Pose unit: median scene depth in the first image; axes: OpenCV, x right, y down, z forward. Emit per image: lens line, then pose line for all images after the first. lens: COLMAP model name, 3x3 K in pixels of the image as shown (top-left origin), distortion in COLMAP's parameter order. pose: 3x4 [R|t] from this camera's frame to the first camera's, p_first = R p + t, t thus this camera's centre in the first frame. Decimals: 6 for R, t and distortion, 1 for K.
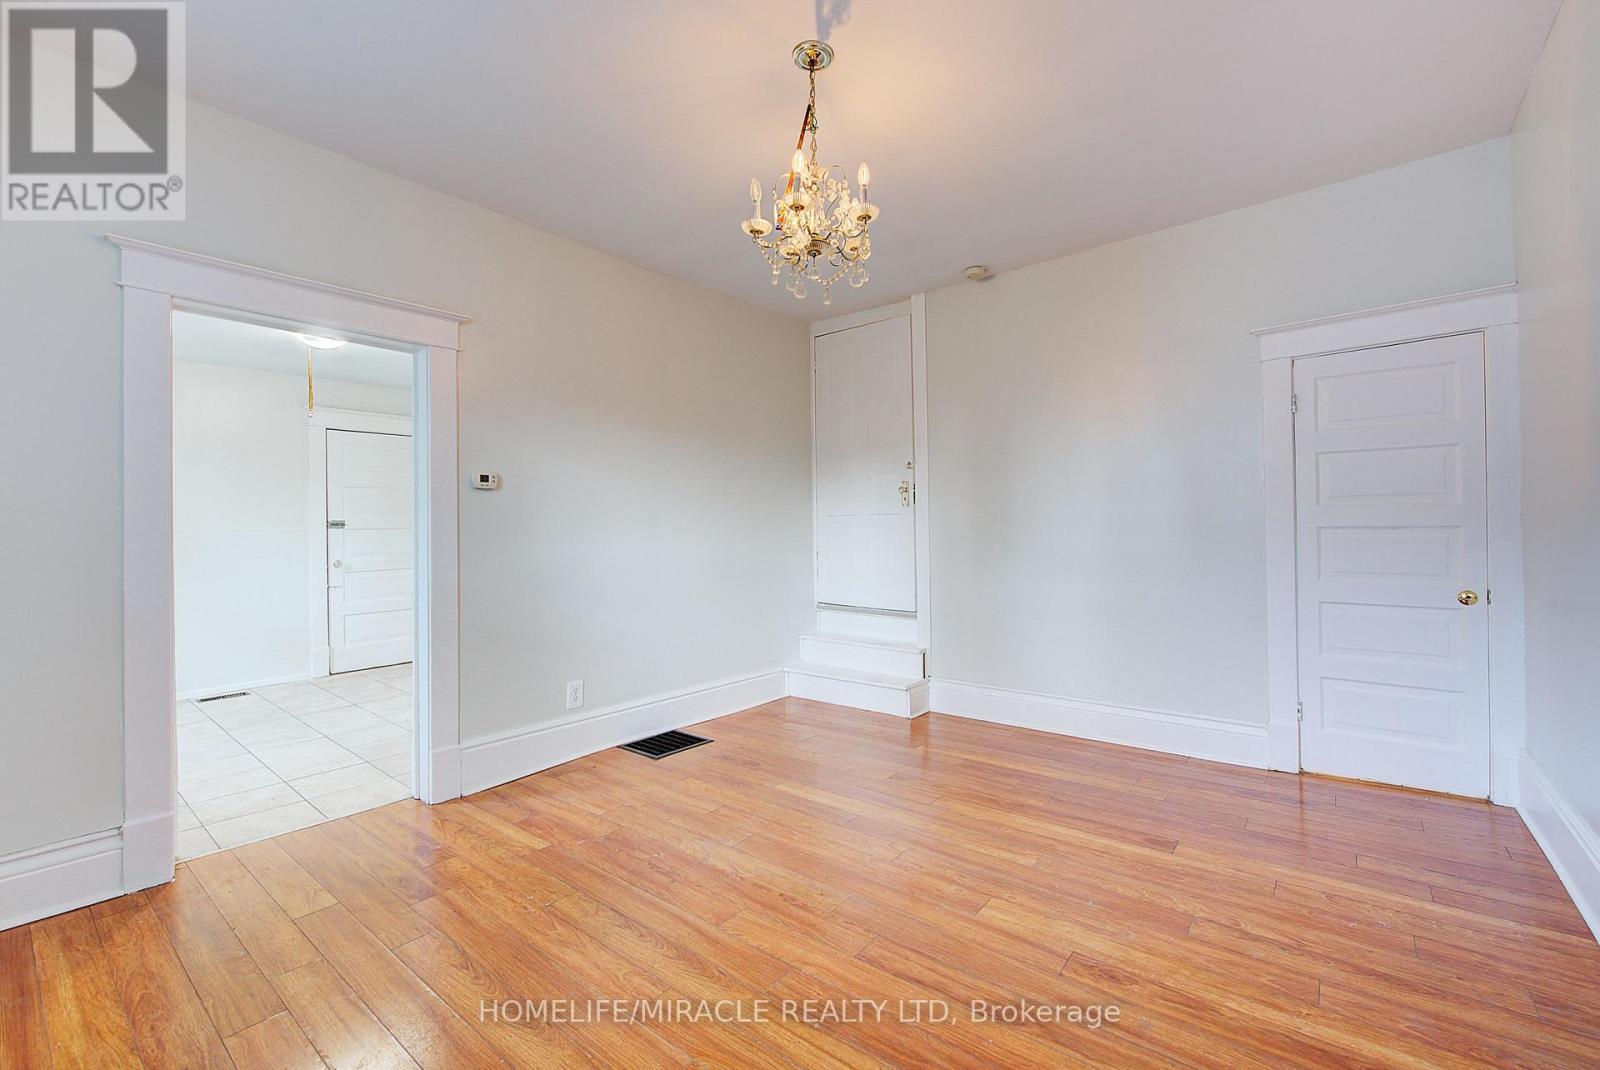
lens RADIAL K [[665.3, 0, 784.6], [0, 665.3, 525.7], [0, 0, 1]] dist [-0.002475, -0.002429]
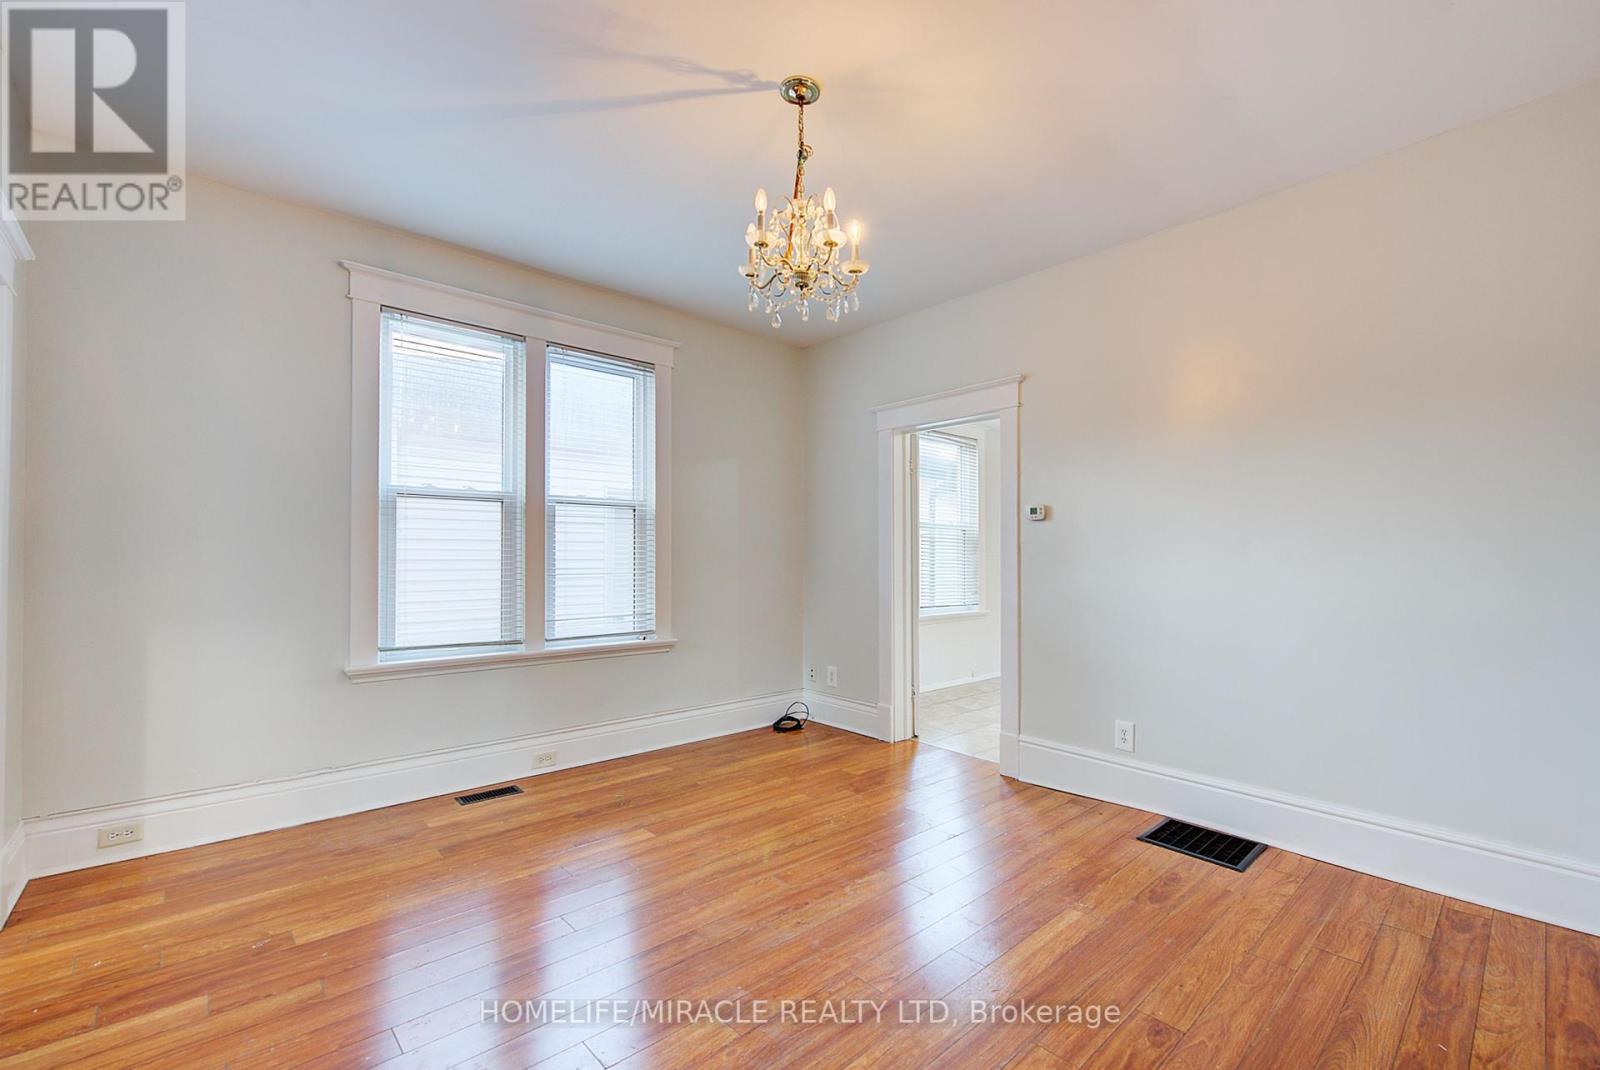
lens RADIAL K [[665.3, 0, 860.4], [0, 665.3, 551.8], [0, 0, 1]] dist [-0.002475, -0.002429]
pose [[-0.085853, 0.001351, -0.996307, 0.852922], [0.004096, 0.999991, 0.001003, -0.004649], [0.996299, -0.003995, -0.085858, 0.963020]]
